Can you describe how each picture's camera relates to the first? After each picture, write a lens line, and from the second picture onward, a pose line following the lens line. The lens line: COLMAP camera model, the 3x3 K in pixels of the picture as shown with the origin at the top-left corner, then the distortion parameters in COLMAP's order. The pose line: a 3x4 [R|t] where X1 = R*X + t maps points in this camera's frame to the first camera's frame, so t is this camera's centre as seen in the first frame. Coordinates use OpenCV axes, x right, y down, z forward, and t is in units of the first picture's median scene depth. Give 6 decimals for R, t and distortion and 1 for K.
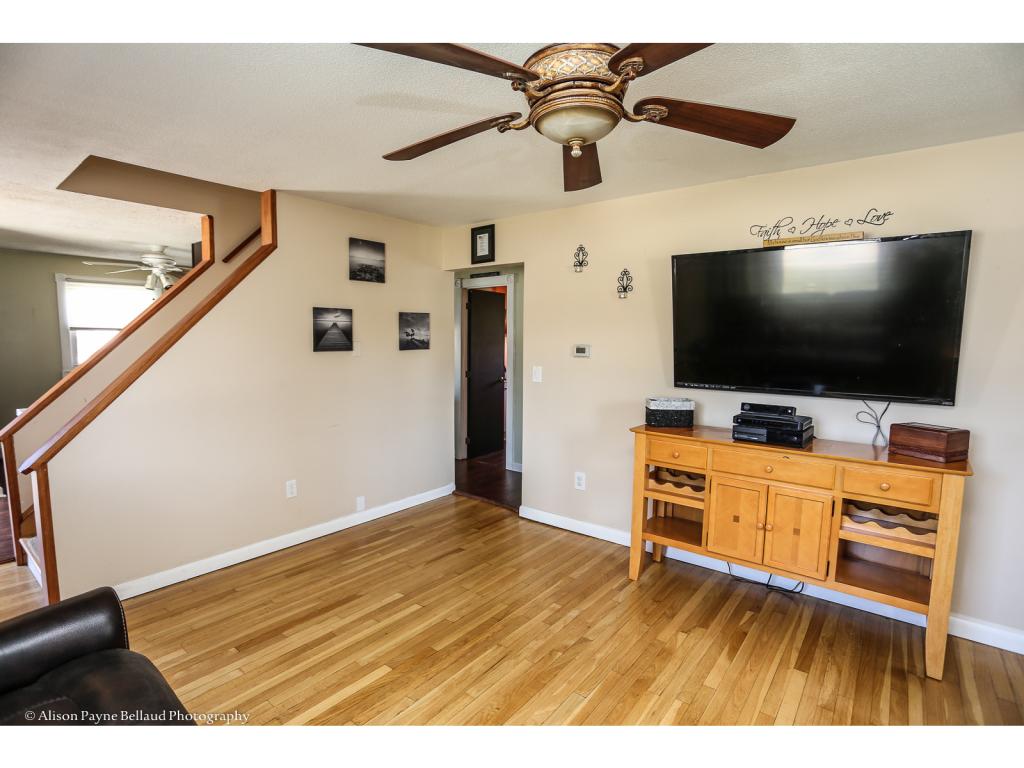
lens RADIAL K [[493.6, 0, 504.0], [0, 493.6, 386.6], [0, 0, 1]] dist [-0.067353, 0.021076]
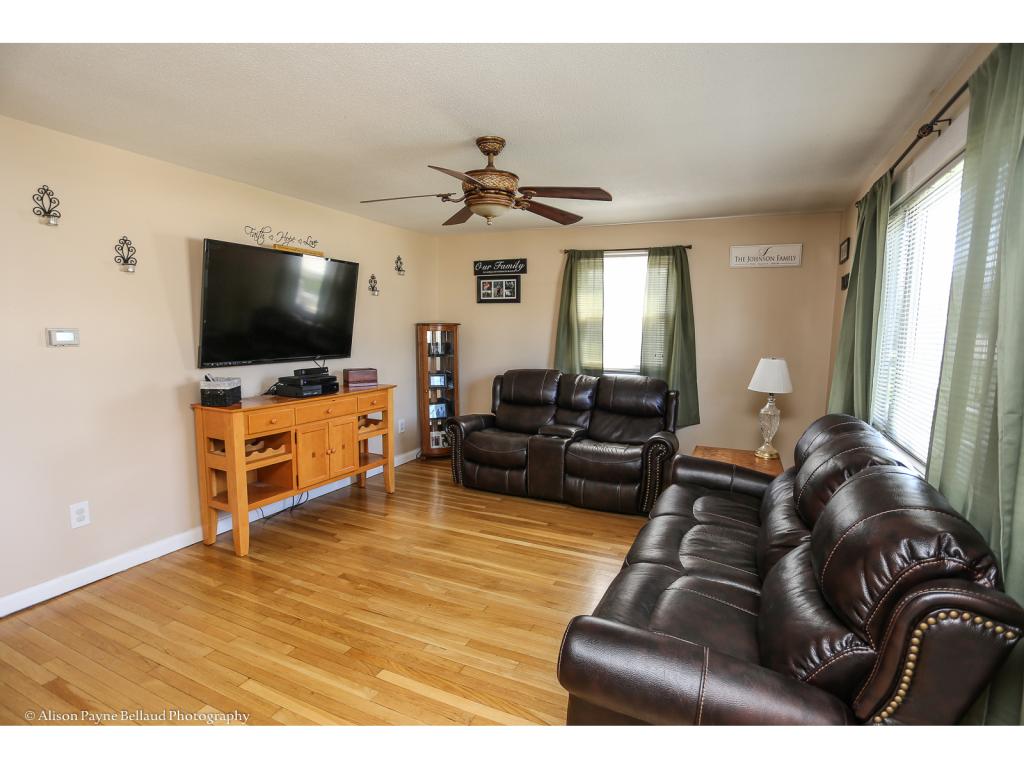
lens RADIAL K [[493.6, 0, 504.0], [0, 493.6, 386.6], [0, 0, 1]] dist [-0.067353, 0.021076]
pose [[-0.206295, -0.126757, 0.970245, -0.856988], [0.082435, 0.985797, 0.146316, -0.064343], [-0.975011, 0.110167, -0.192916, 0.672205]]
